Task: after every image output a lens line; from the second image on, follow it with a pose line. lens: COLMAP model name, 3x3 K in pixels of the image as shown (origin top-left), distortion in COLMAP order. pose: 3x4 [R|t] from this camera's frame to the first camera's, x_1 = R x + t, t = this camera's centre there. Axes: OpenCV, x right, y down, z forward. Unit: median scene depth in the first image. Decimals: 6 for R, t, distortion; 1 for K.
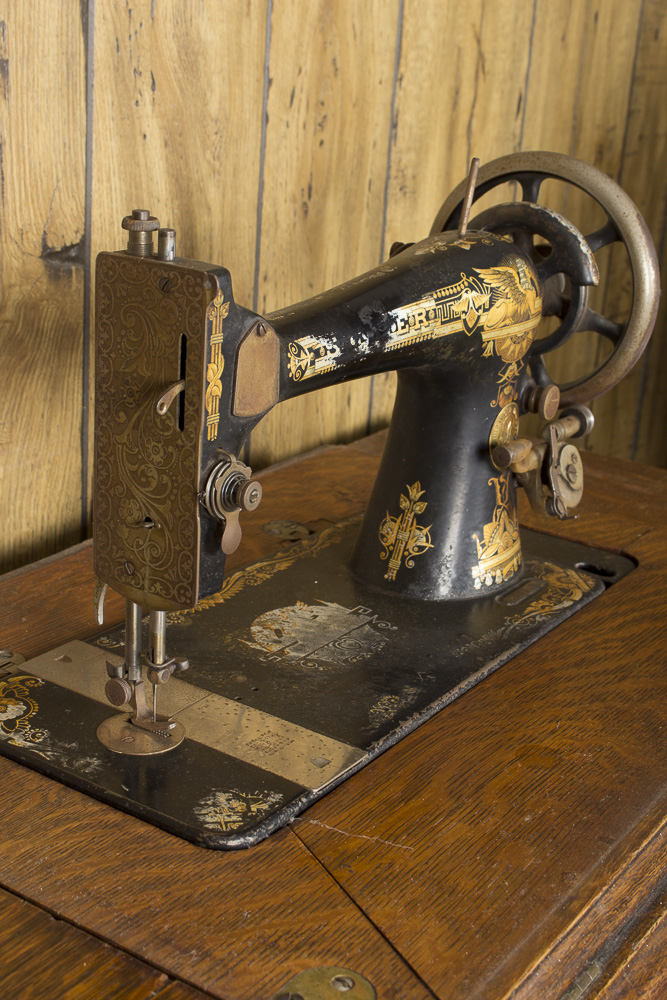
lens RADIAL K [[1463.0, 0, 332.6], [0, 1463.0, 510.2], [0, 0, 1]] dist [-0.037631, 0.000000]
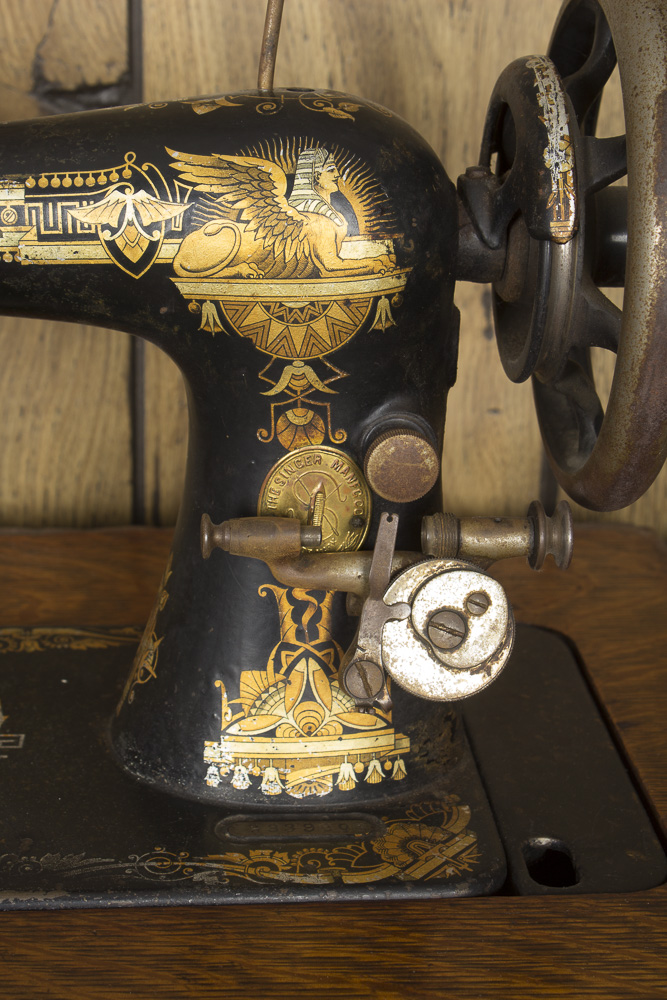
lens RADIAL K [[1944.9, 0, 331.1], [0, 1944.9, 498.5], [0, 0, 1]] dist [0.051227, 0.000000]
pose [[0.636952, 0.232882, -0.734886, 0.564530], [-0.259100, 0.962495, 0.080439, -0.101828], [0.726057, 0.139173, 0.673403, 0.522226]]
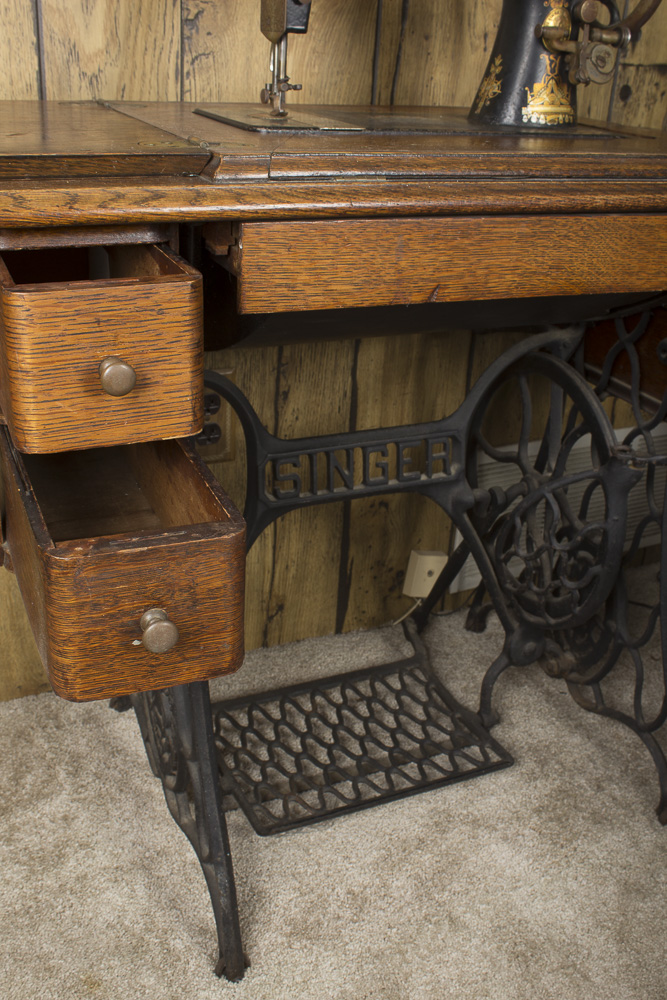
lens RADIAL K [[996.2, 0, 345.8], [0, 996.2, 491.2], [0, 0, 1]] dist [-0.084122, 0.000000]
pose [[0.857520, 0.213927, -0.467861, 0.505086], [-0.184708, 0.976829, 0.108107, 0.358446], [0.480148, -0.006286, 0.877165, -0.080009]]
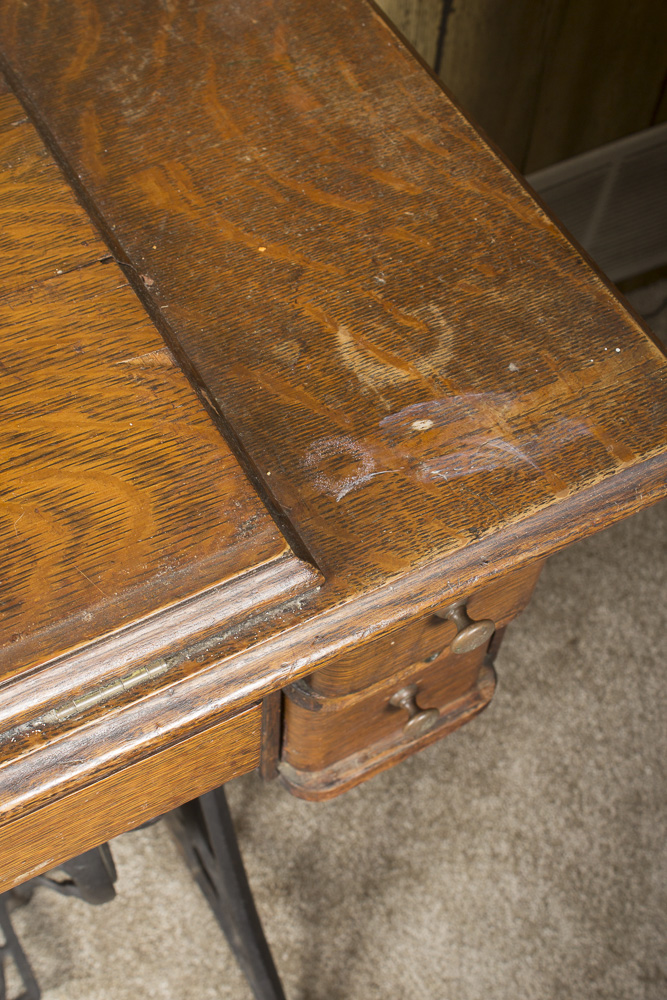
lens RADIAL K [[1362.6, 0, 326.9], [0, 1362.6, 502.7], [0, 0, 1]] dist [-0.053913, 0.000000]
pose [[0.893248, 0.376941, -0.244995, 0.502972], [-0.155976, 0.770961, 0.617487, -0.278145], [0.421638, -0.513356, 0.747454, 0.635857]]
